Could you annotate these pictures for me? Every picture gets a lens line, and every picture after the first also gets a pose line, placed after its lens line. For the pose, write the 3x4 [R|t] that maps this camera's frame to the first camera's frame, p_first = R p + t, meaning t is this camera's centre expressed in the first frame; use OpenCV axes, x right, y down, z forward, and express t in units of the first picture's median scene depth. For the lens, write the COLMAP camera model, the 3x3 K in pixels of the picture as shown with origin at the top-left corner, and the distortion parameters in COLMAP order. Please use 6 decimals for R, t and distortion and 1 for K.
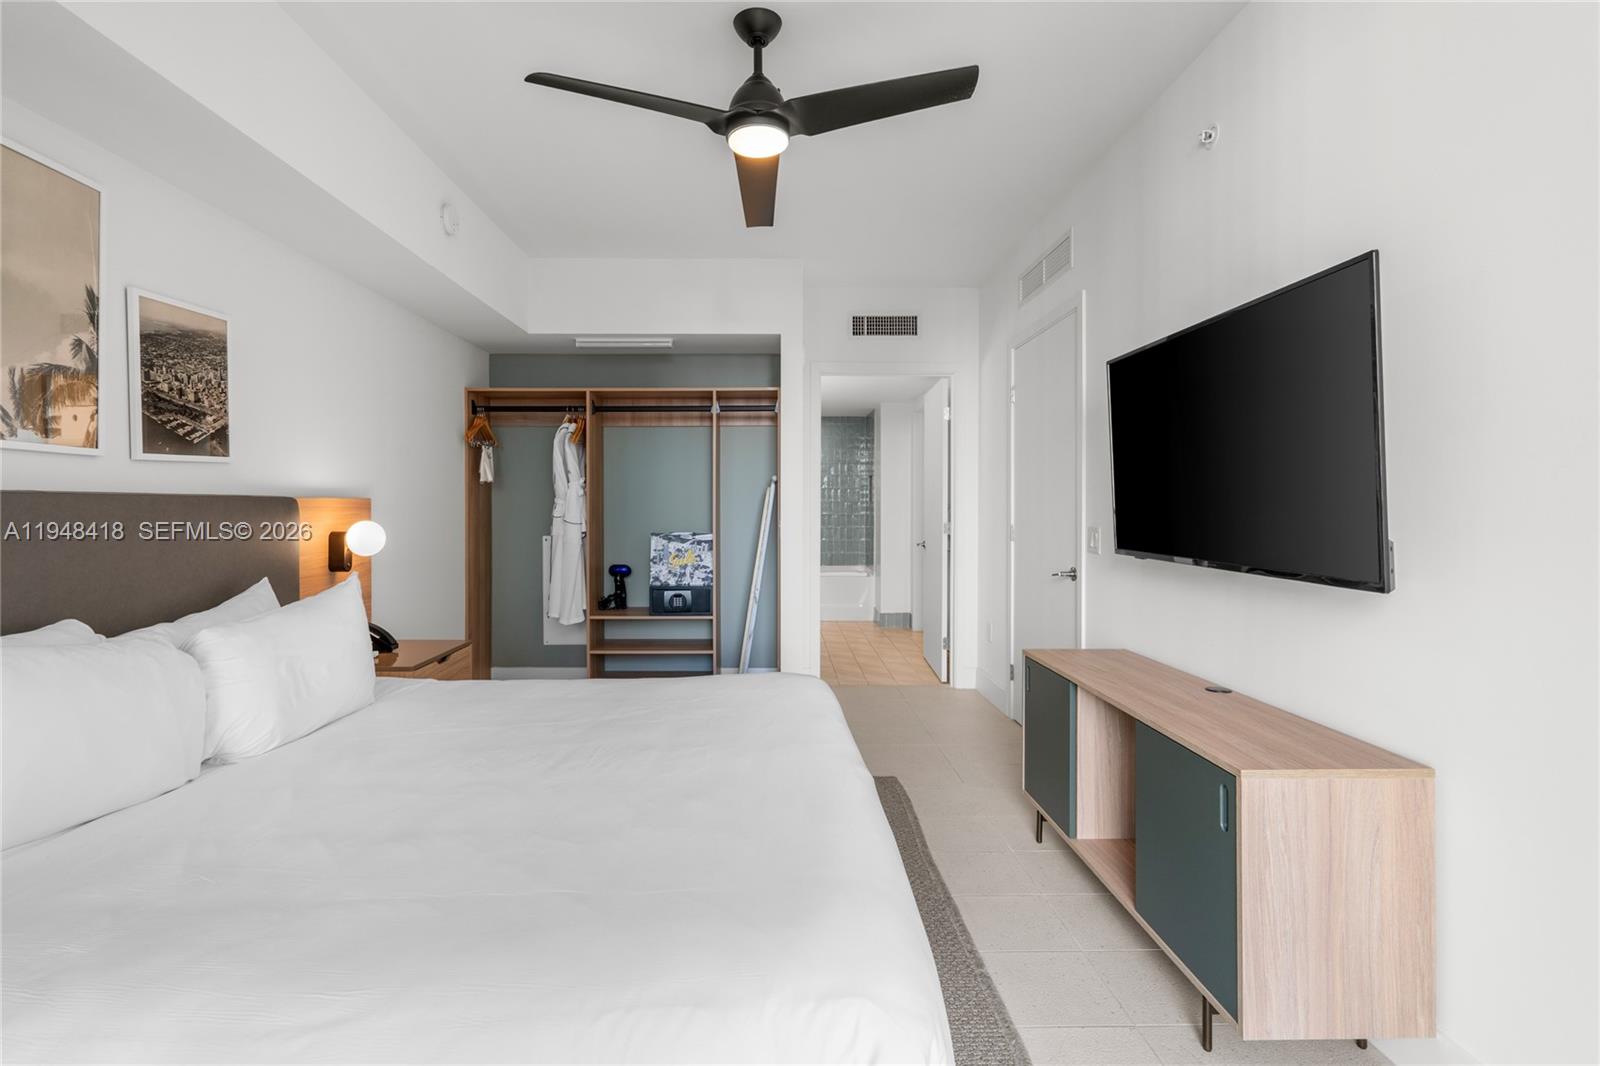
lens RADIAL K [[747.5, 0, 776.3], [0, 747.5, 499.1], [0, 0, 1]] dist [-0.002347, 0.008047]
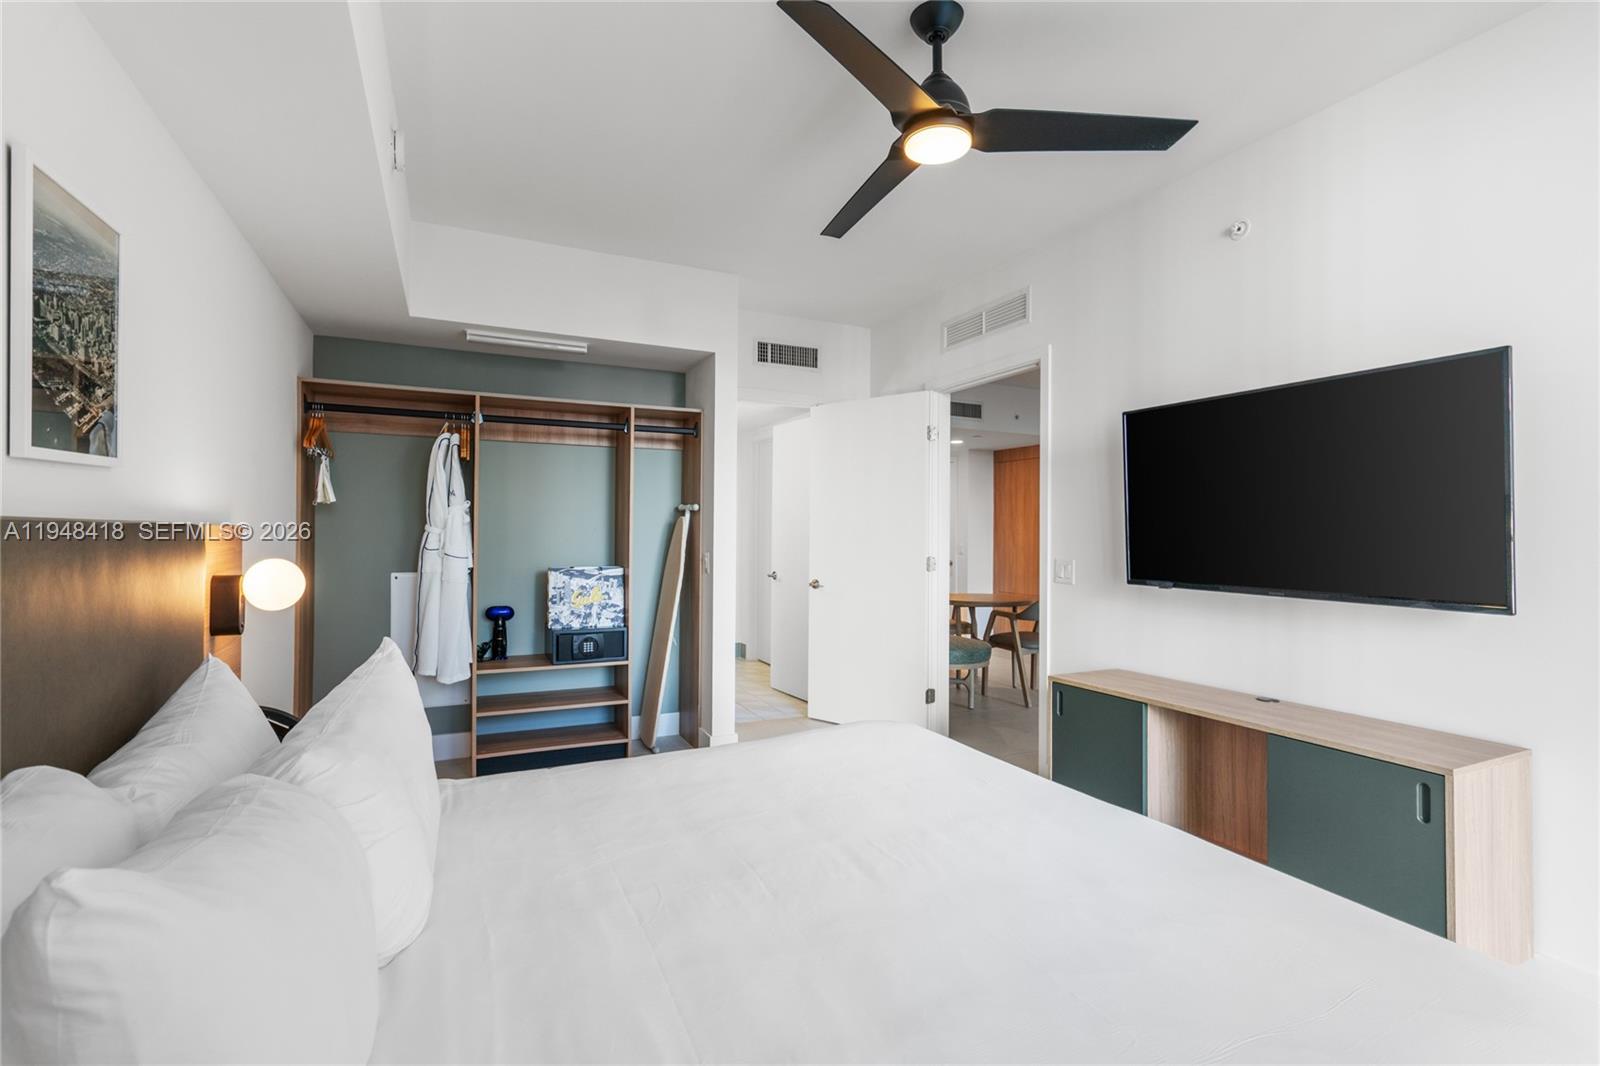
lens RADIAL K [[729.1, 0, 797.2], [0, 729.1, 521.4], [0, 0, 1]] dist [-0.013585, 0.008155]
pose [[0.905661, 0.013863, 0.423776, -0.265234], [-0.011095, 0.999898, -0.008999, -0.003324], [-0.423857, 0.003448, 0.905722, 0.129319]]
